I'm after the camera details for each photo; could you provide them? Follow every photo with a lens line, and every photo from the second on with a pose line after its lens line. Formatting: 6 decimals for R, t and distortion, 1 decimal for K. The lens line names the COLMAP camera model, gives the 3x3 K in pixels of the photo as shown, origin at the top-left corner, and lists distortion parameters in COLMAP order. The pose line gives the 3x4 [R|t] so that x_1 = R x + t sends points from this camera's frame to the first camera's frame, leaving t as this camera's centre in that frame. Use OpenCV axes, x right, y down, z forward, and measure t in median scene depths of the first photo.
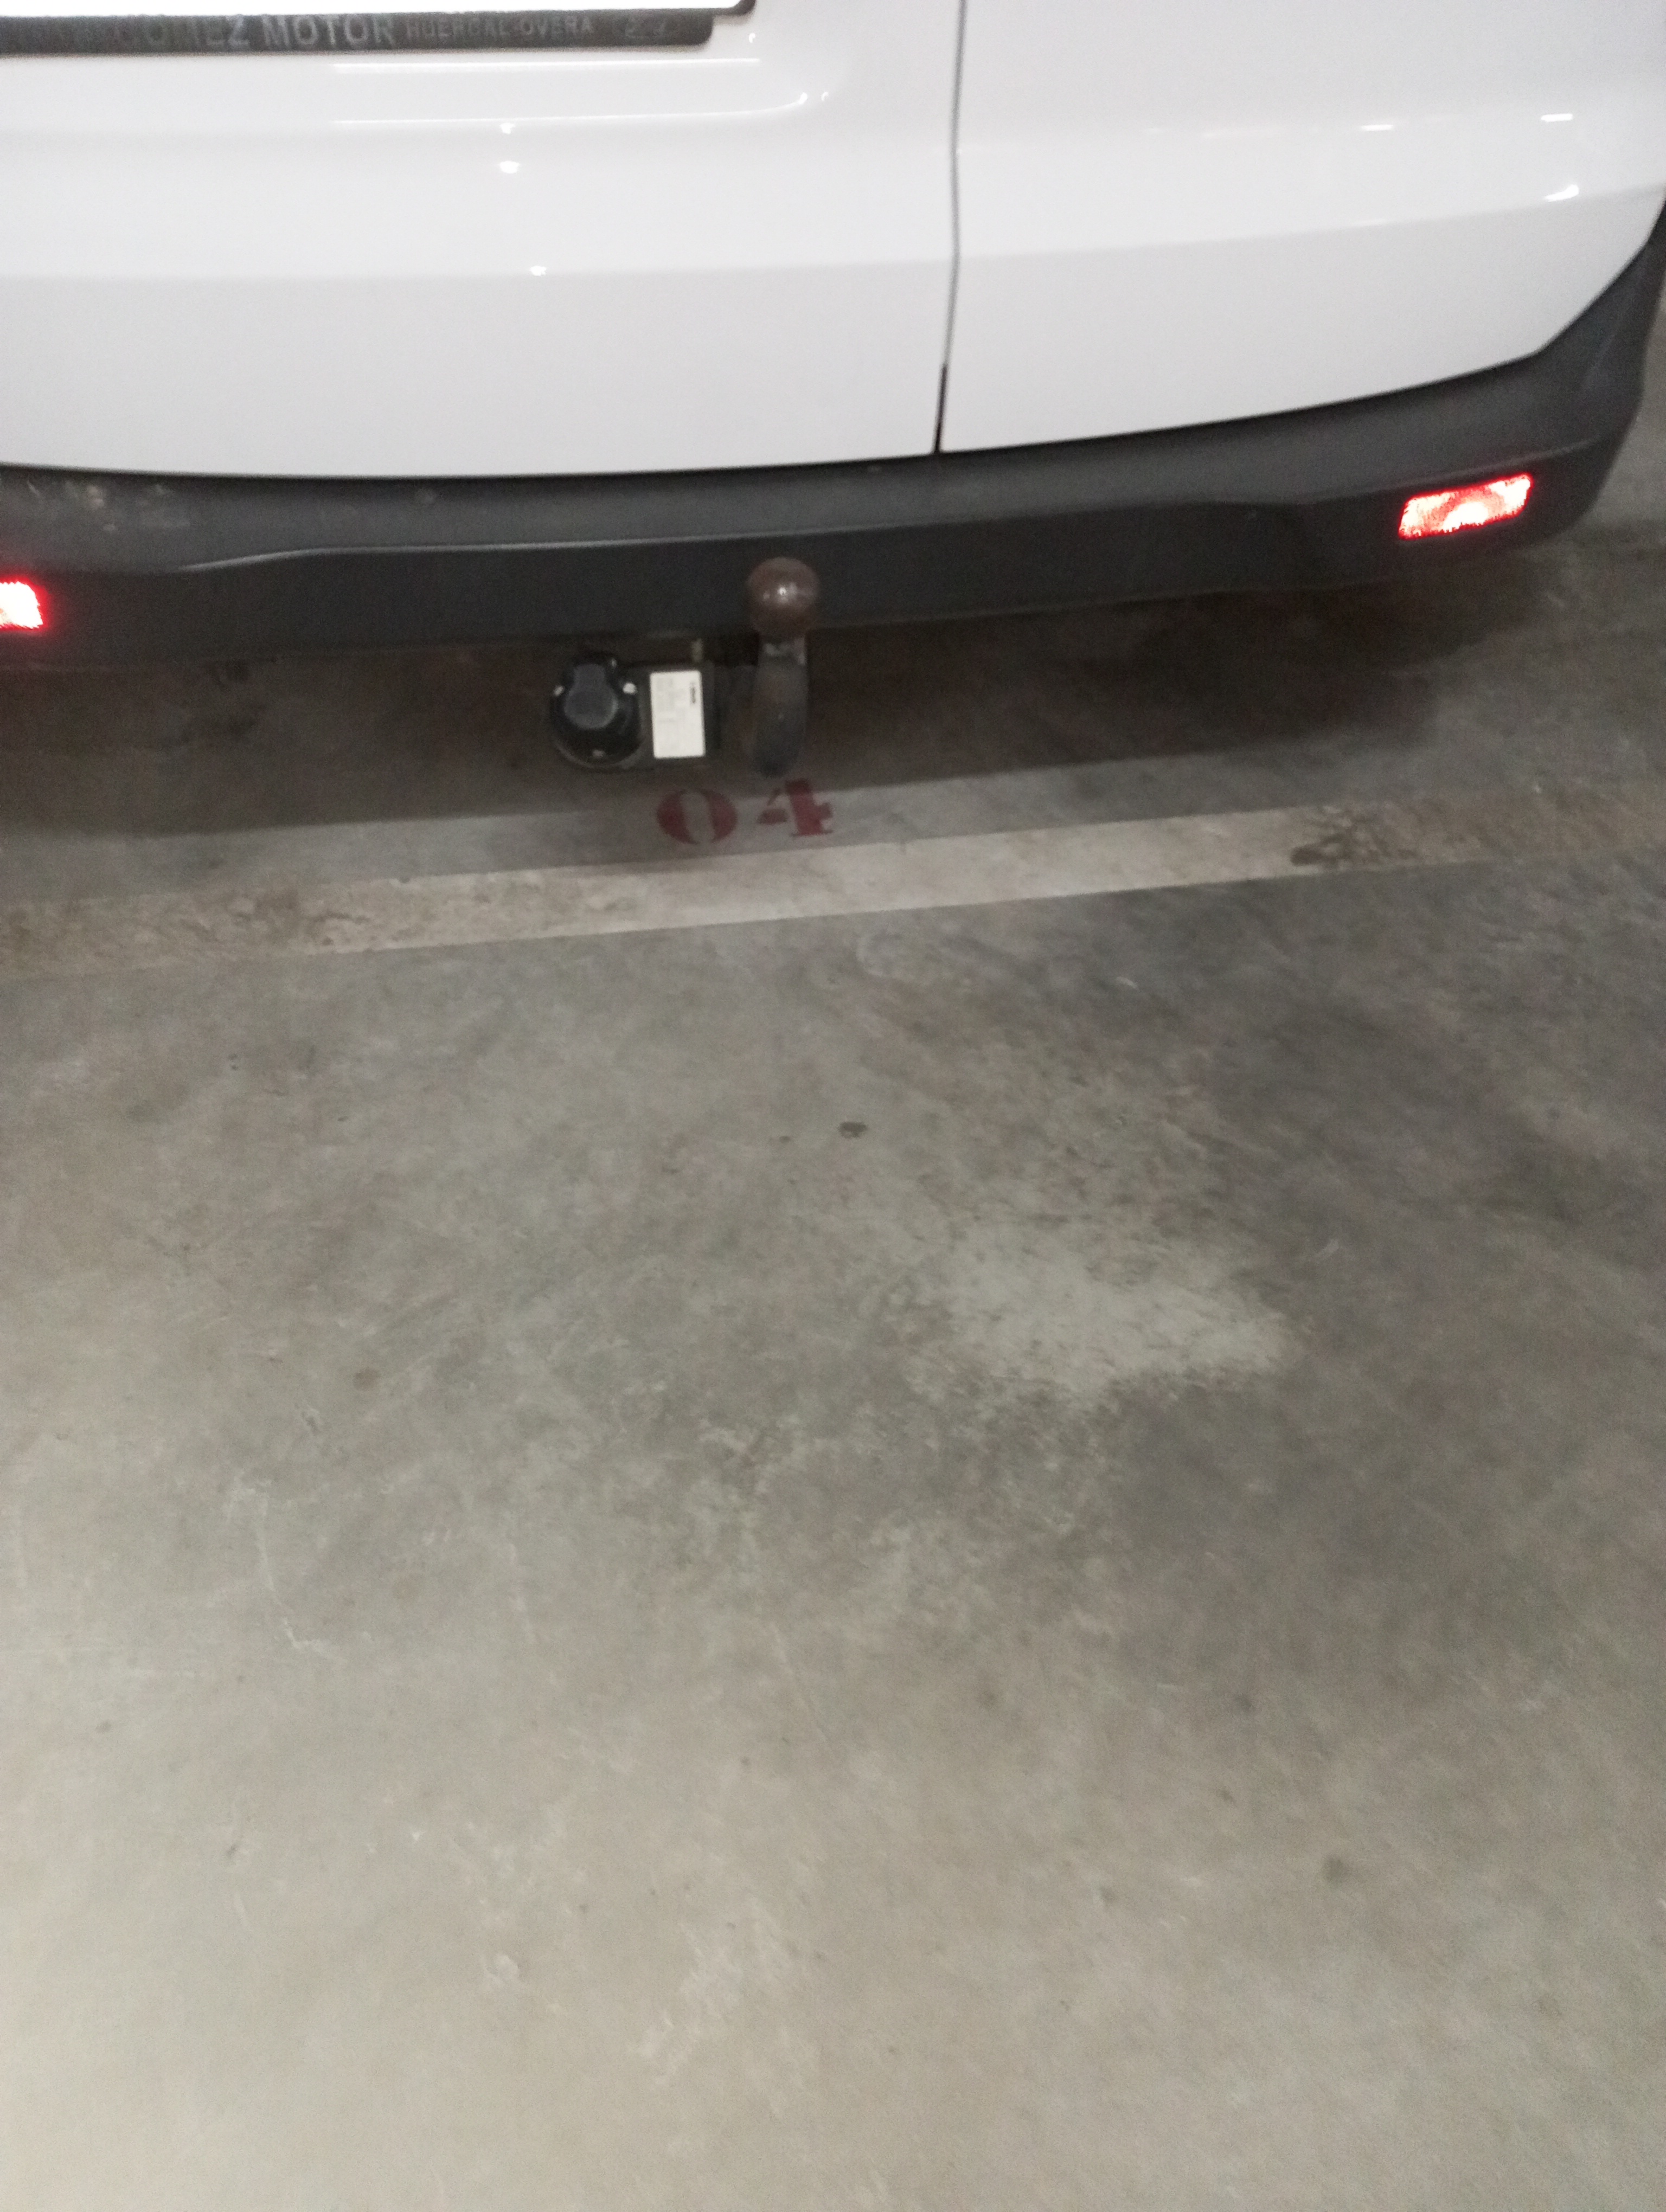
lens RADIAL K [[1785.5, 0, 829.8], [0, 1785.5, 1102.4], [0, 0, 1]] dist [0.041915, -0.054751]
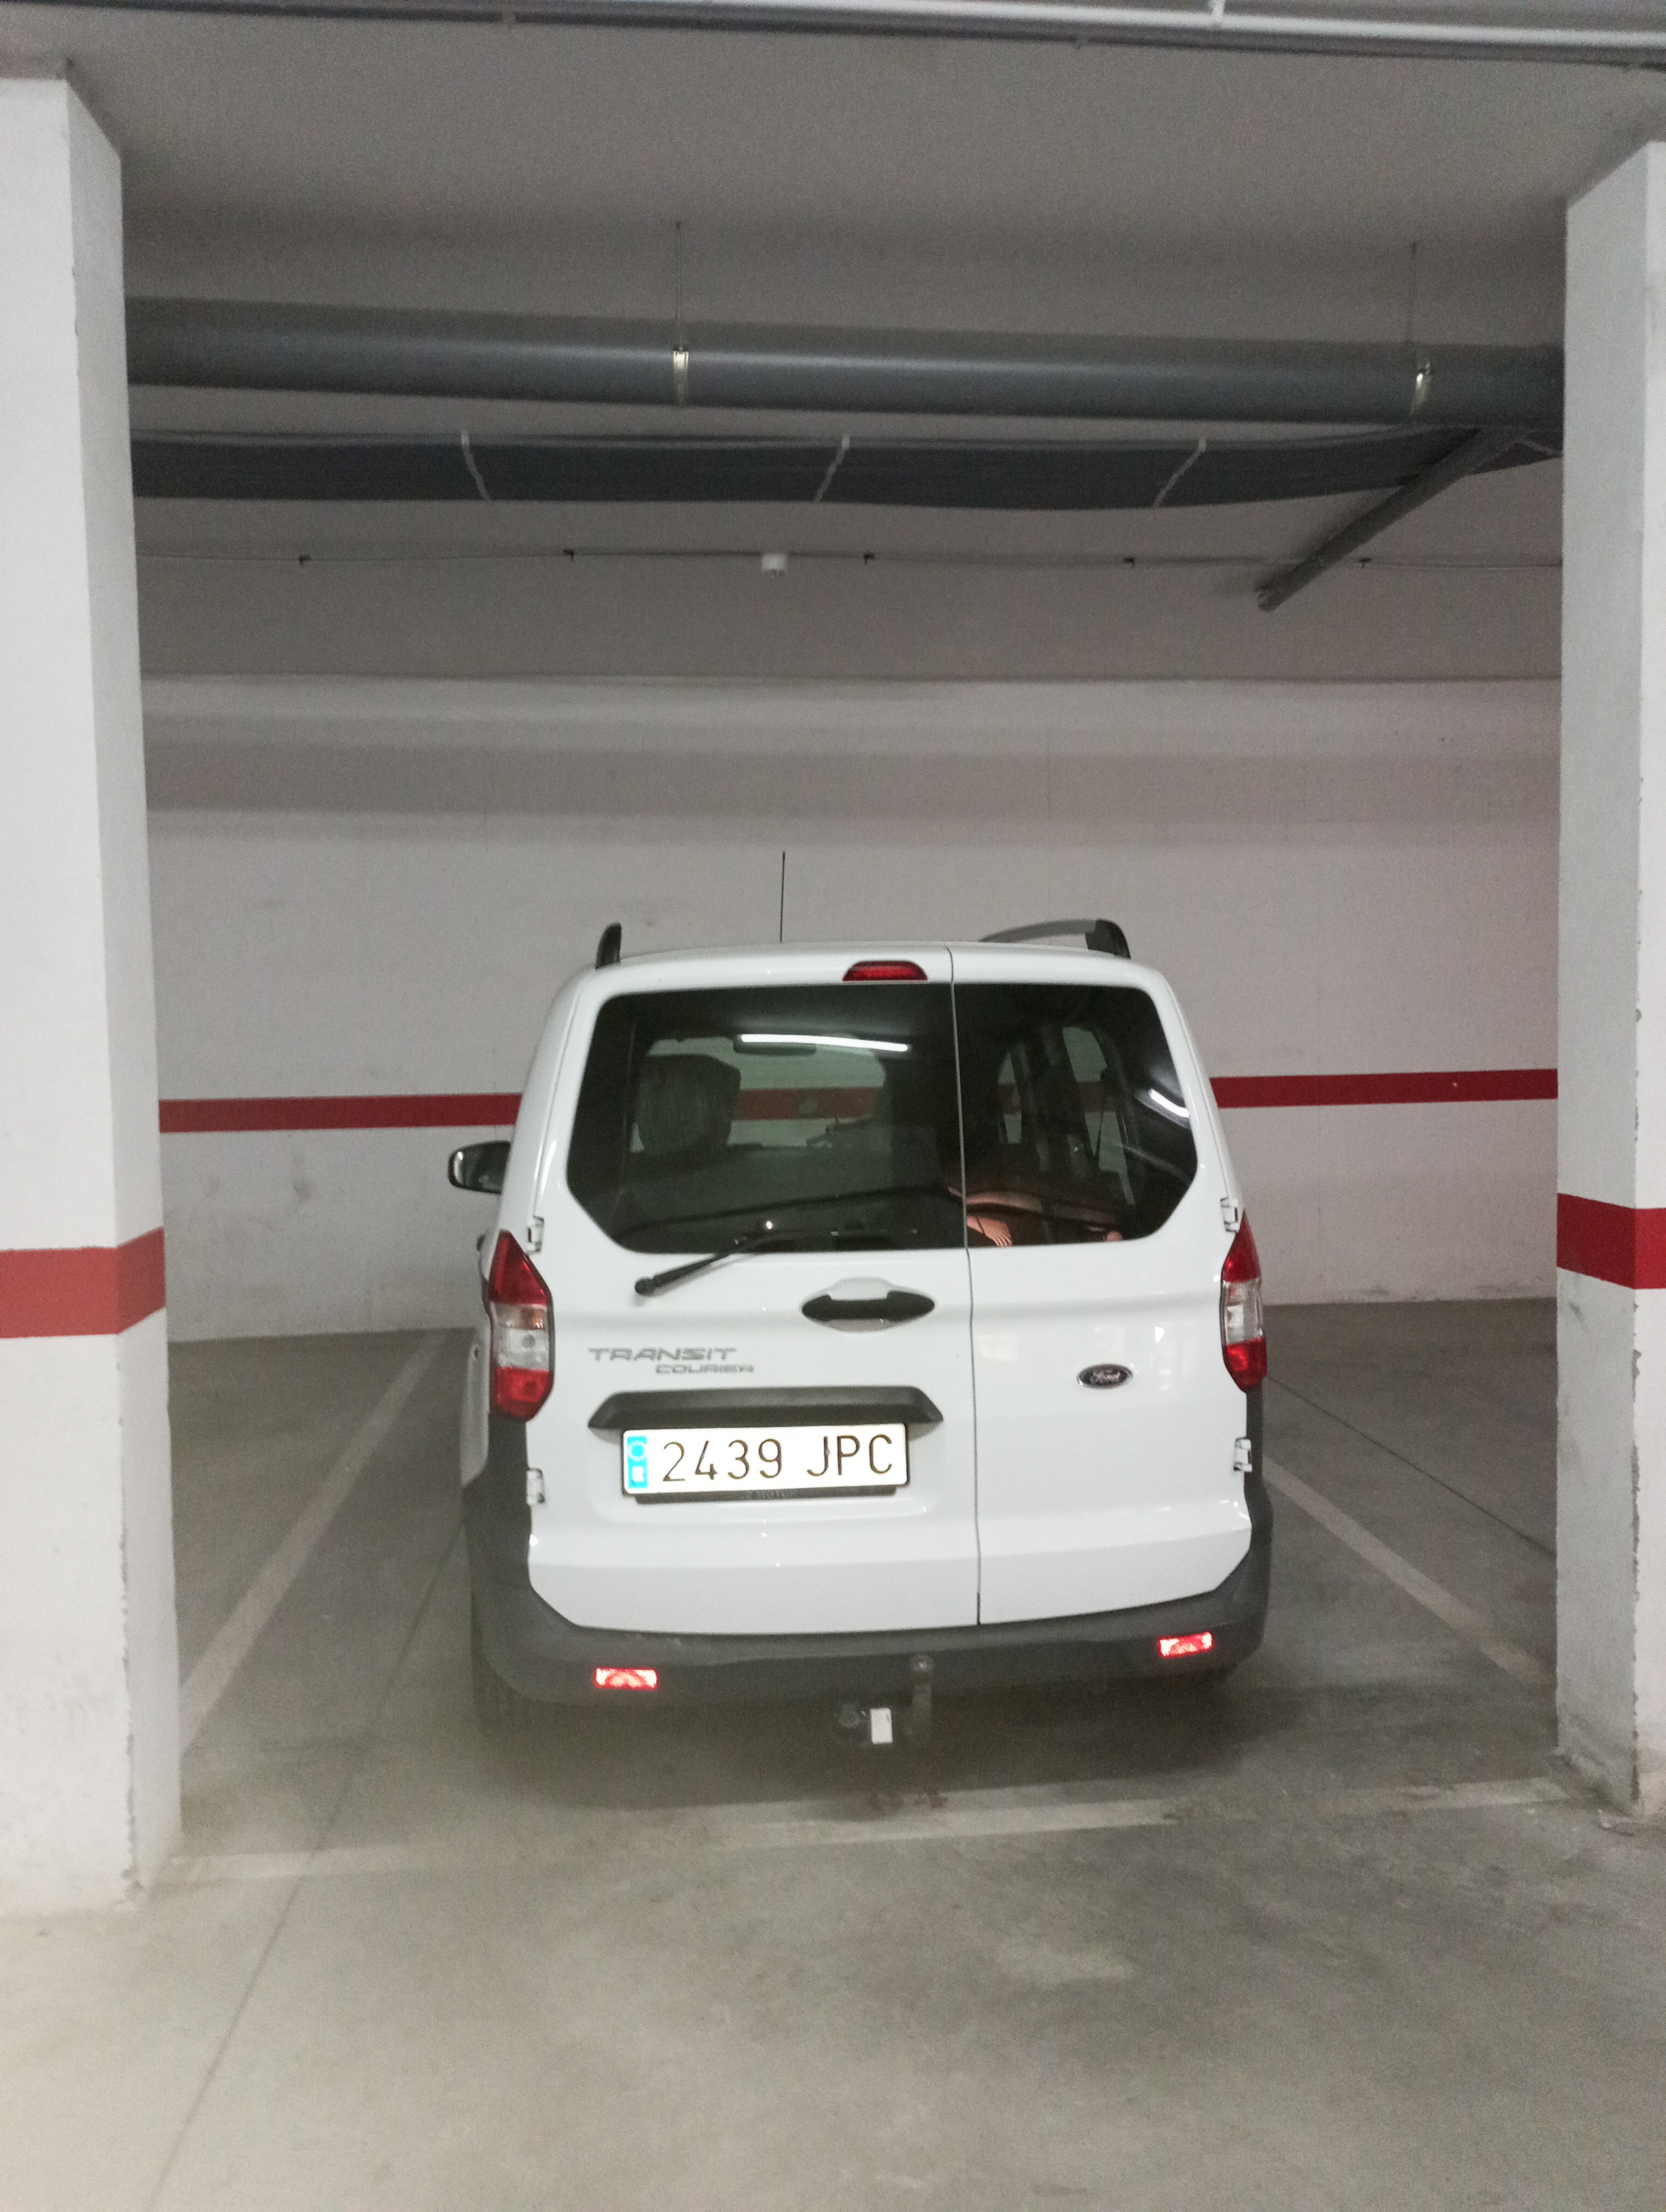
lens RADIAL K [[1785.5, 0, 829.4], [0, 1785.5, 1102.4], [0, 0, 1]] dist [0.041915, -0.054751]
pose [[0.997017, -0.034818, -0.068890, 0.044816], [-0.017924, 0.763655, -0.645376, 0.710225], [0.075079, 0.644685, 0.760753, -1.430566]]
